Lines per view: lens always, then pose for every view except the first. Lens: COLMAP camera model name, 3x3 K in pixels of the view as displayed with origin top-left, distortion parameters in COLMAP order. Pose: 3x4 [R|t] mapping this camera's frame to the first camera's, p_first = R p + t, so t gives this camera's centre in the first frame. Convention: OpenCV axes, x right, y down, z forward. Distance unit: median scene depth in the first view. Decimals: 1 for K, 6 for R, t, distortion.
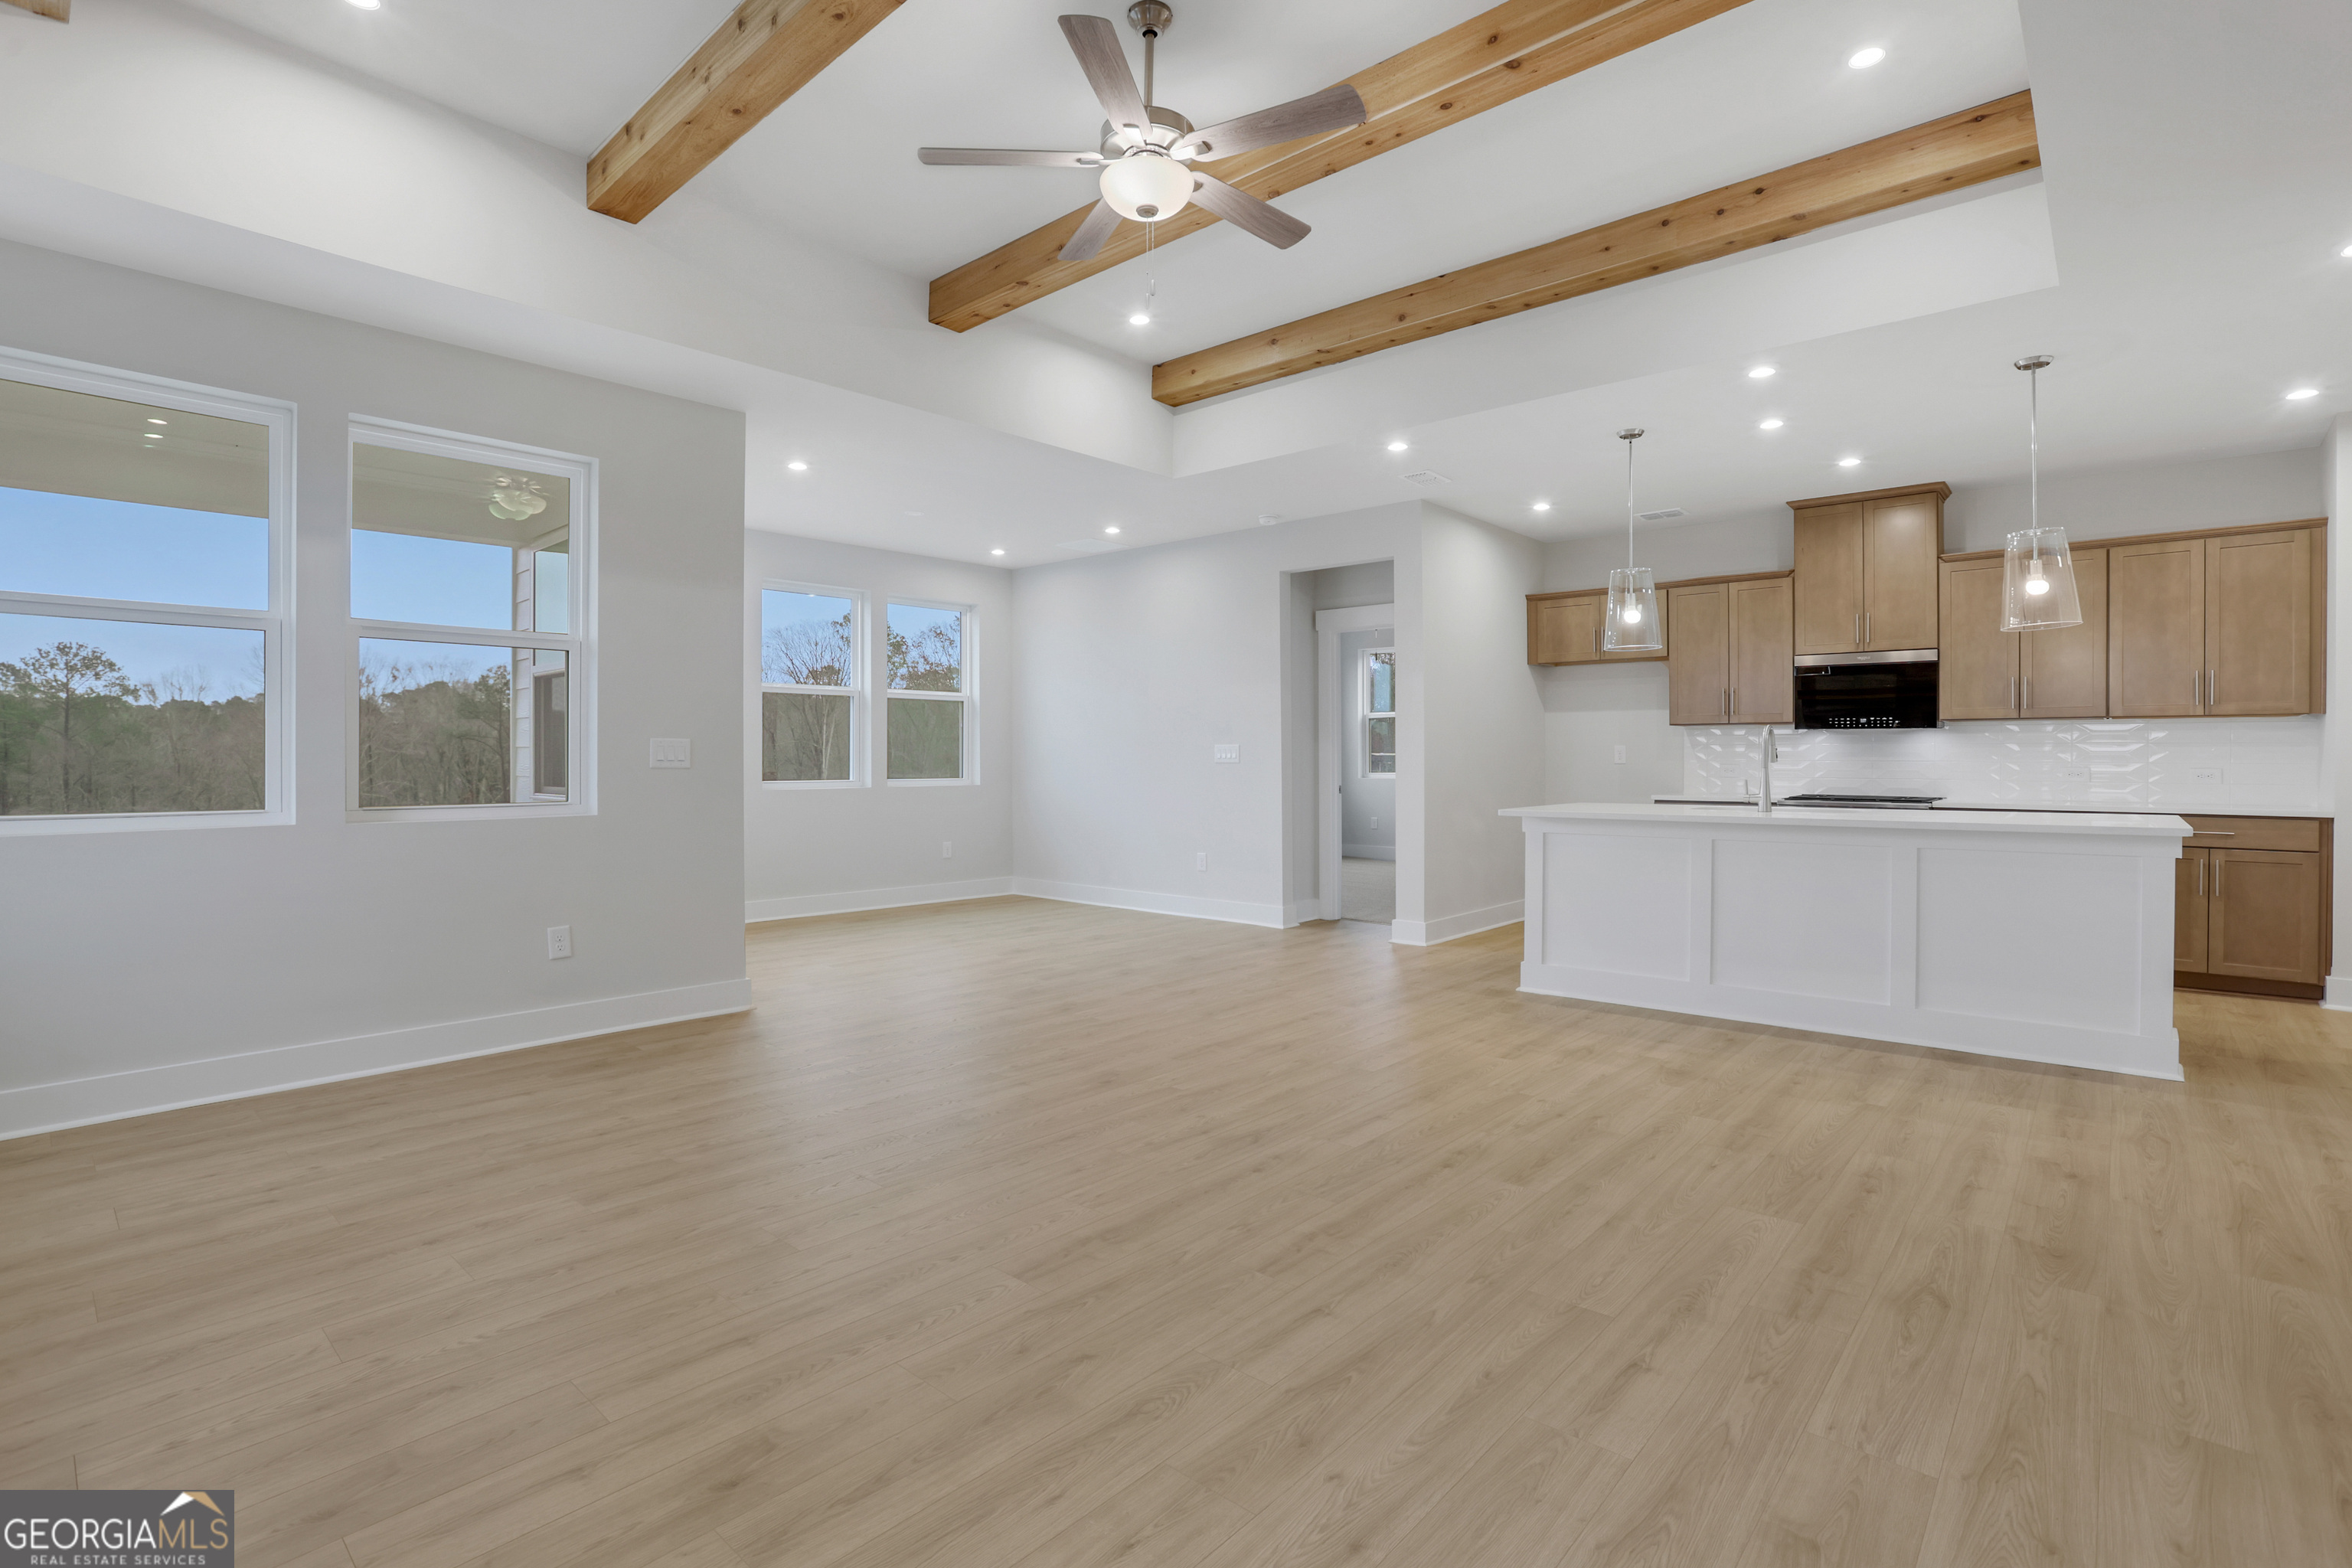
lens RADIAL K [[1085.9, 0, 1141.7], [0, 1085.9, 773.6], [0, 0, 1]] dist [-0.060908, 0.022962]
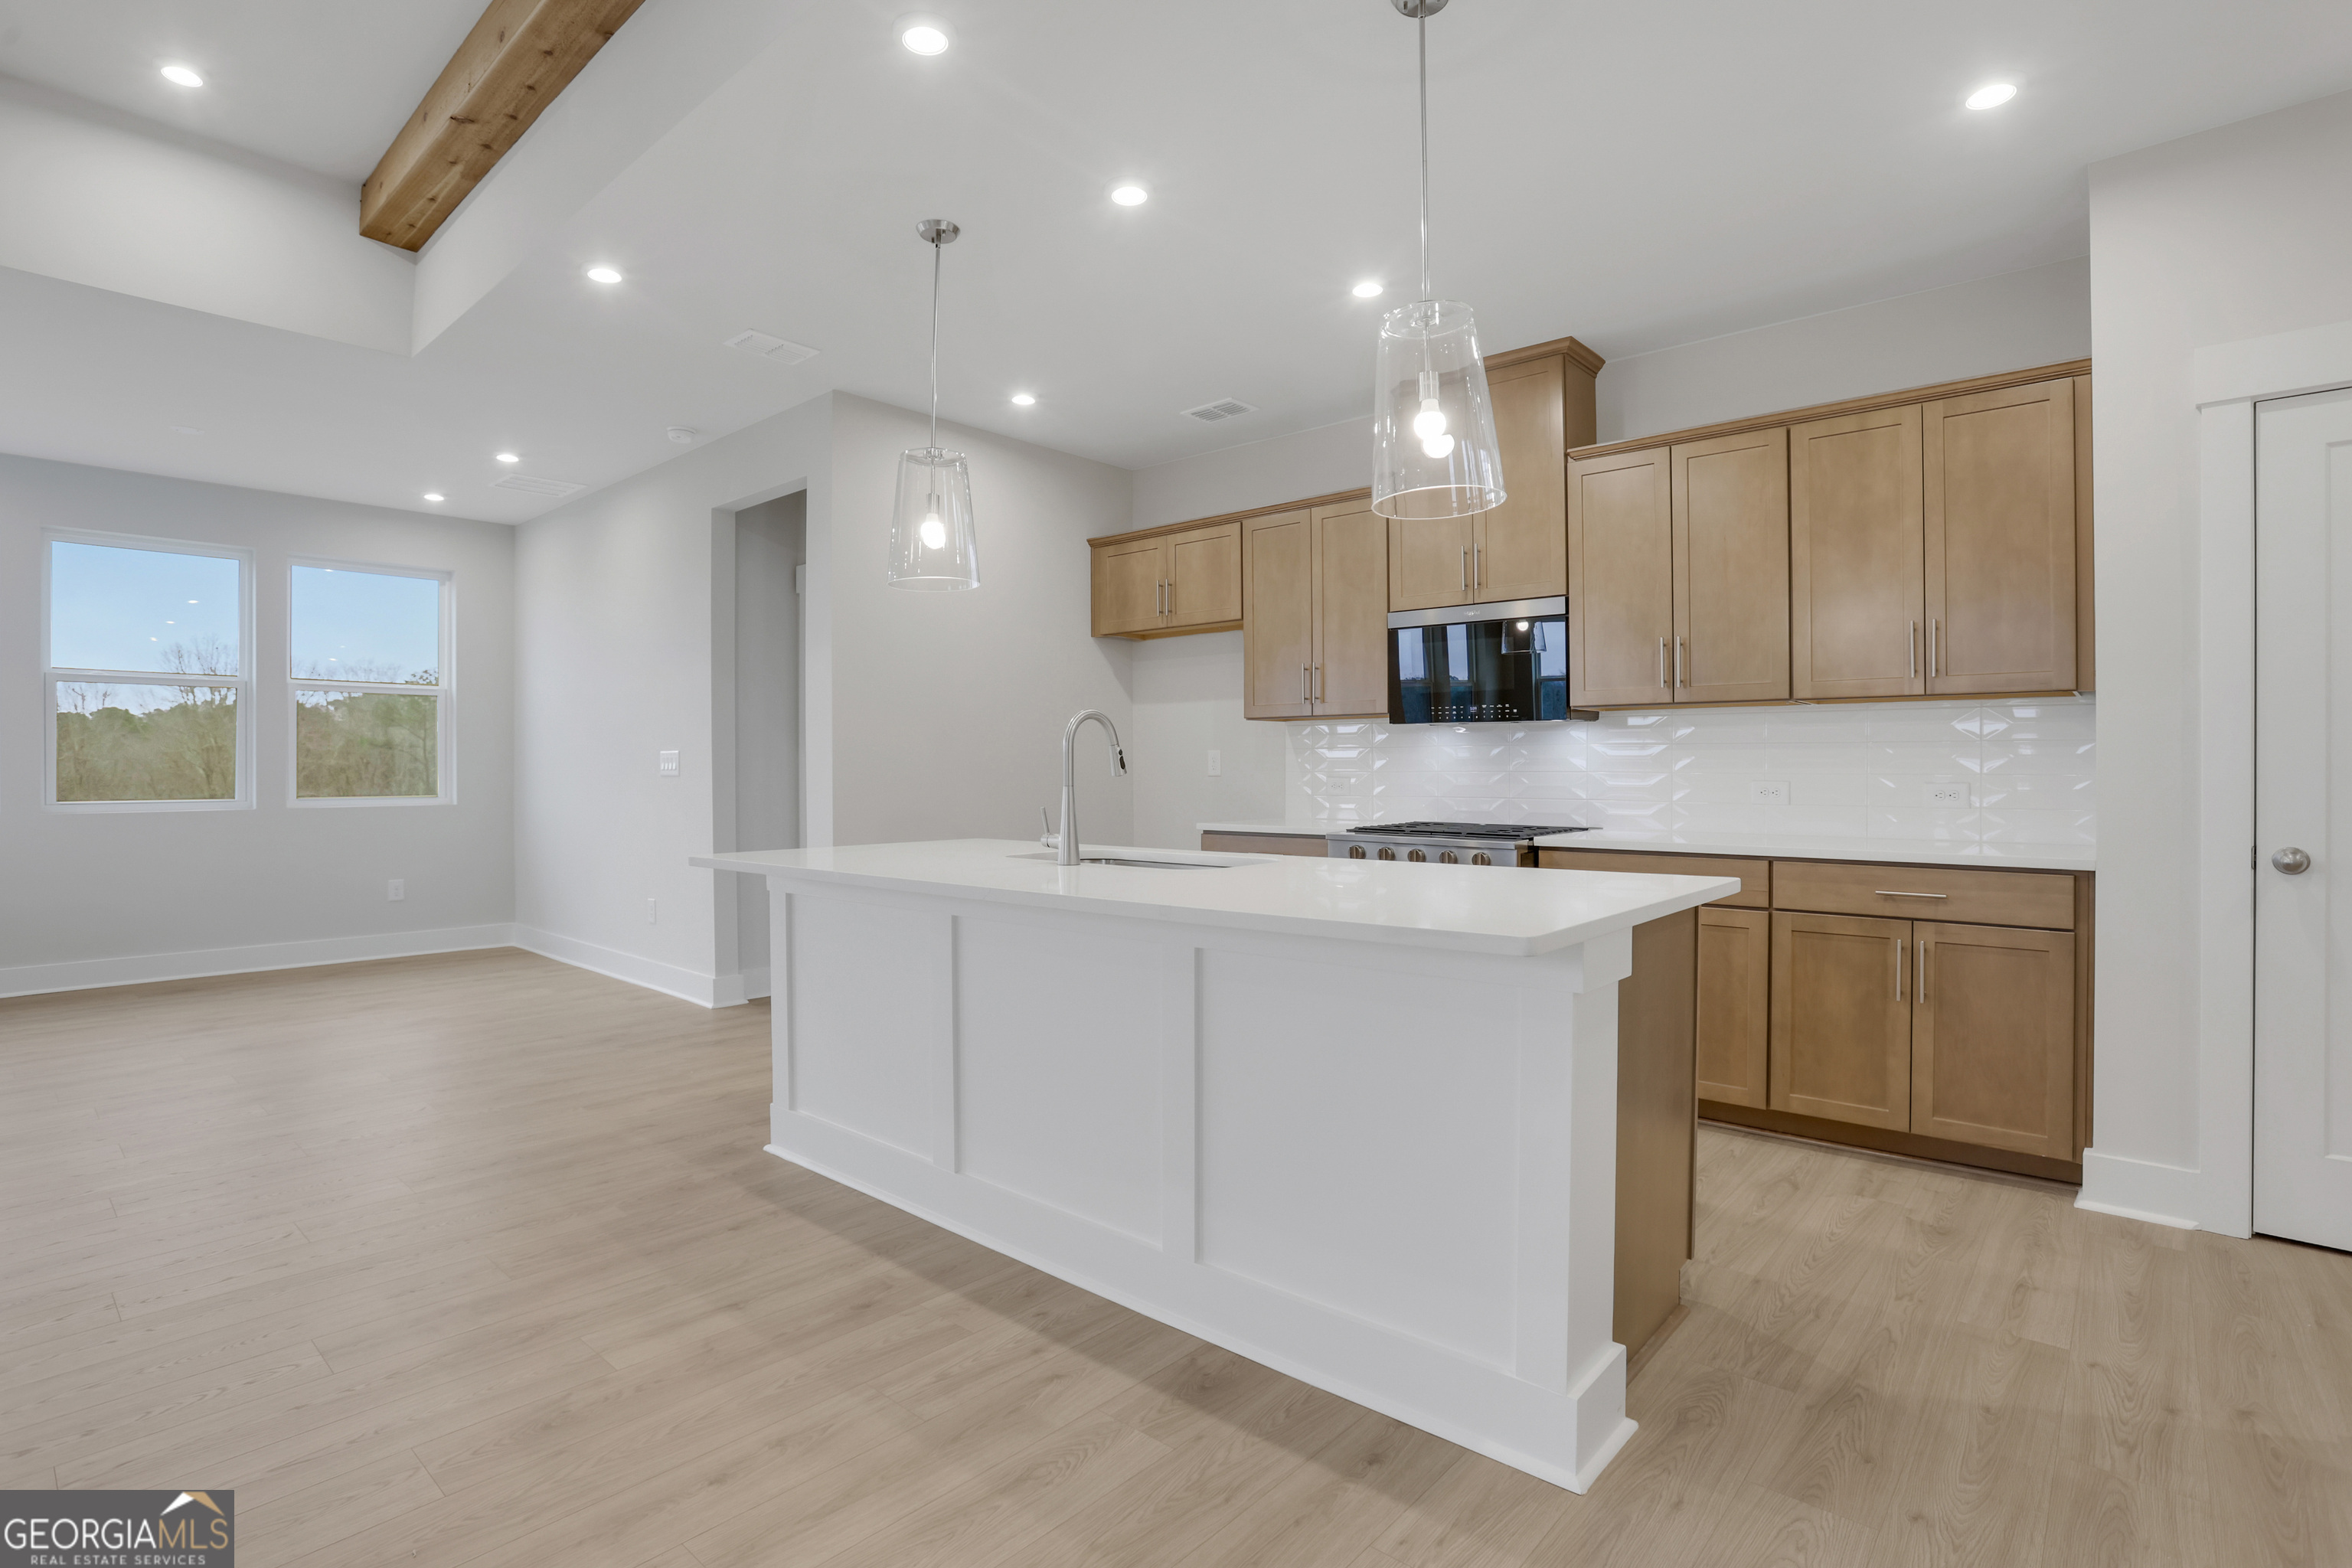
lens RADIAL K [[1135.4, 0, 1149.9], [0, 1135.4, 776.0], [0, 0, 1]] dist [-0.081576, 0.041492]
pose [[0.999991, -0.000508, -0.004249, 0.563194], [0.000468, 0.999956, -0.009331, -0.003685], [0.004254, 0.009329, 0.999947, 0.358116]]
